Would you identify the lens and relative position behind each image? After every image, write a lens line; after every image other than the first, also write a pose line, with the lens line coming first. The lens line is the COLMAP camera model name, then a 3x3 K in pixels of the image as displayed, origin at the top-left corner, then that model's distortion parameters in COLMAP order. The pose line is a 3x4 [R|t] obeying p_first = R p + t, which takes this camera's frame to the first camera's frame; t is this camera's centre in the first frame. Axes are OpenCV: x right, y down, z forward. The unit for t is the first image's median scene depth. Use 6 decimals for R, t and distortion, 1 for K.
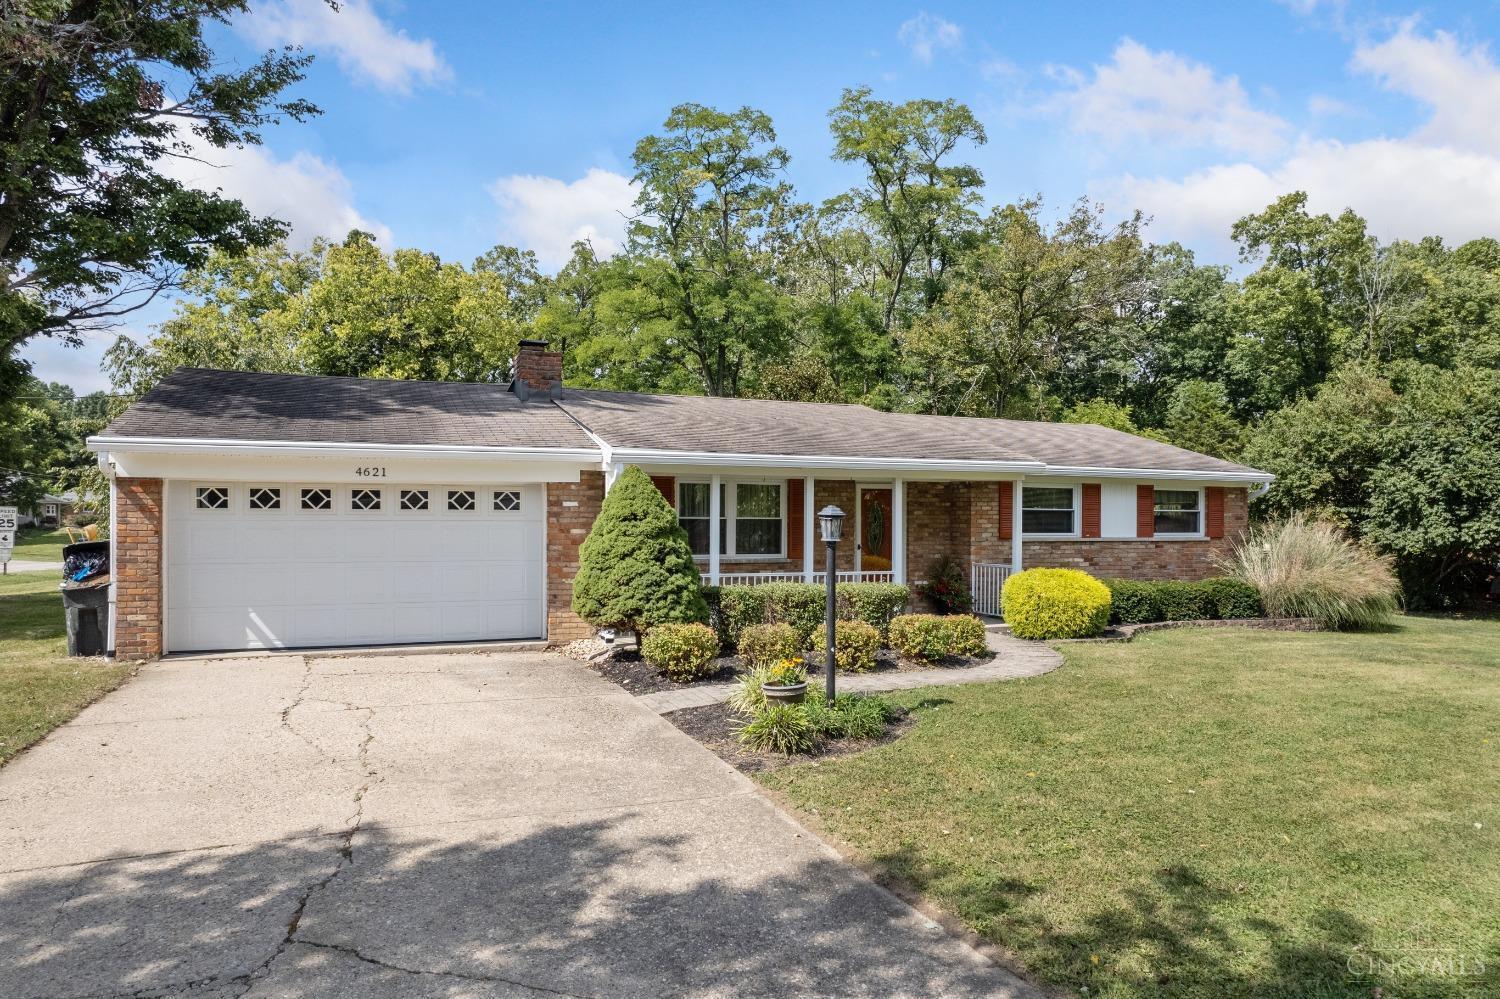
lens RADIAL K [[1091.3, 0, 750.0], [0, 1091.3, 499.5], [0, 0, 1]] dist [-0.090886, 0.085543]
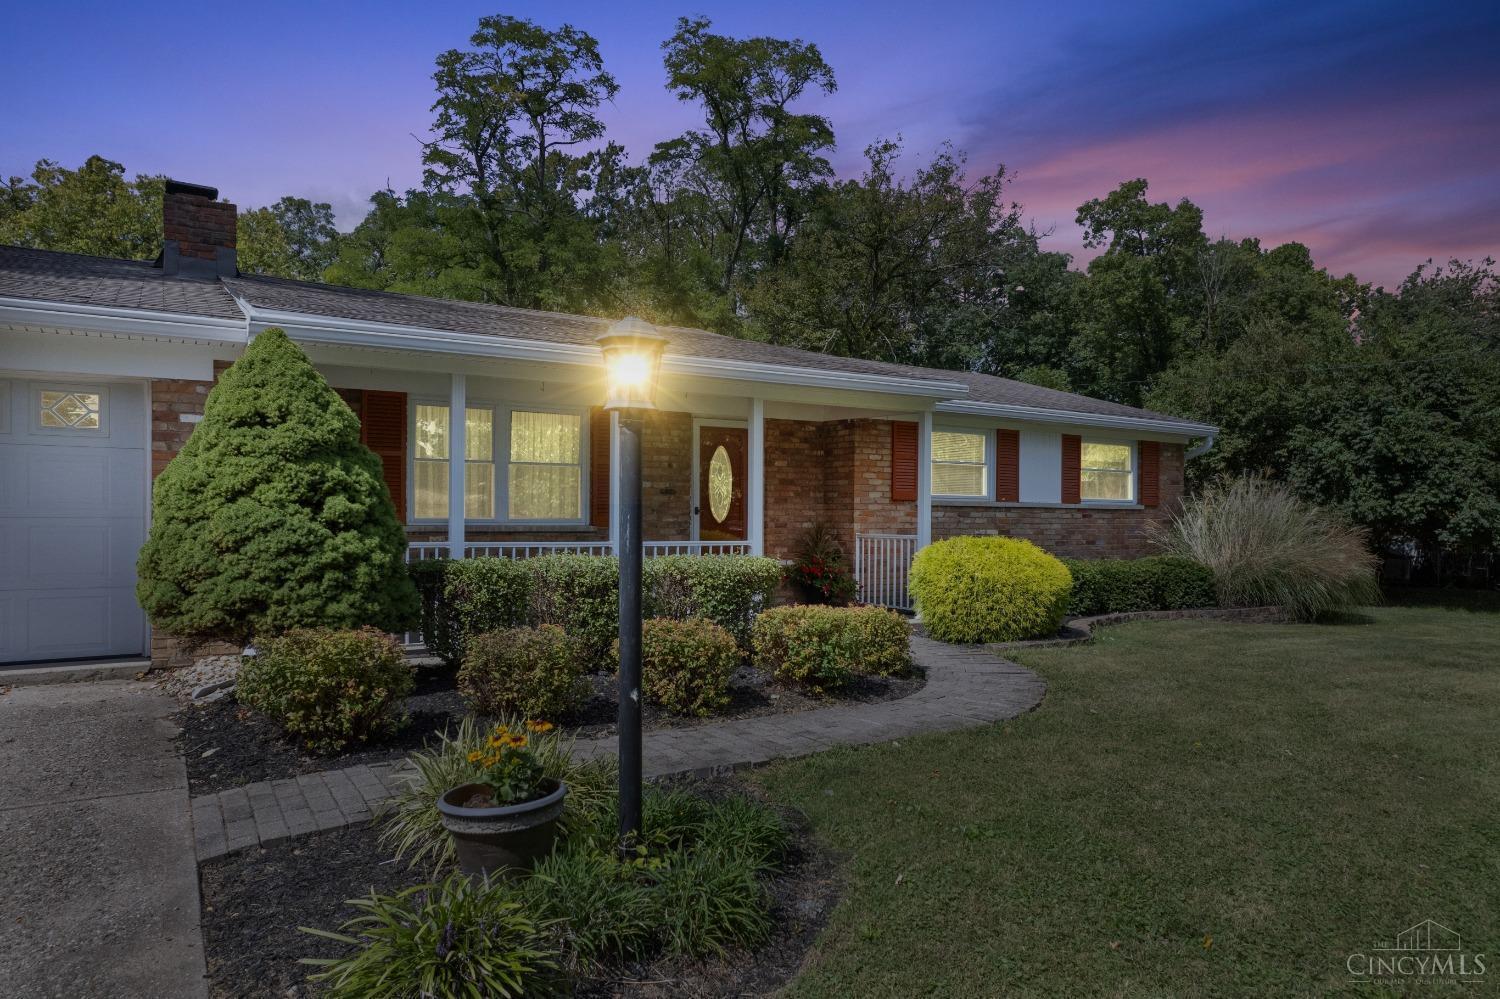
lens RADIAL K [[1091.3, 0, 750.0], [0, 1091.3, 499.5], [0, 0, 1]] dist [-0.090886, 0.085543]
pose [[0.988612, 0.001052, 0.150483, 0.020064], [-0.001438, 0.999996, 0.002459, 0.023427], [-0.150480, -0.002647, 0.988609, 0.211889]]
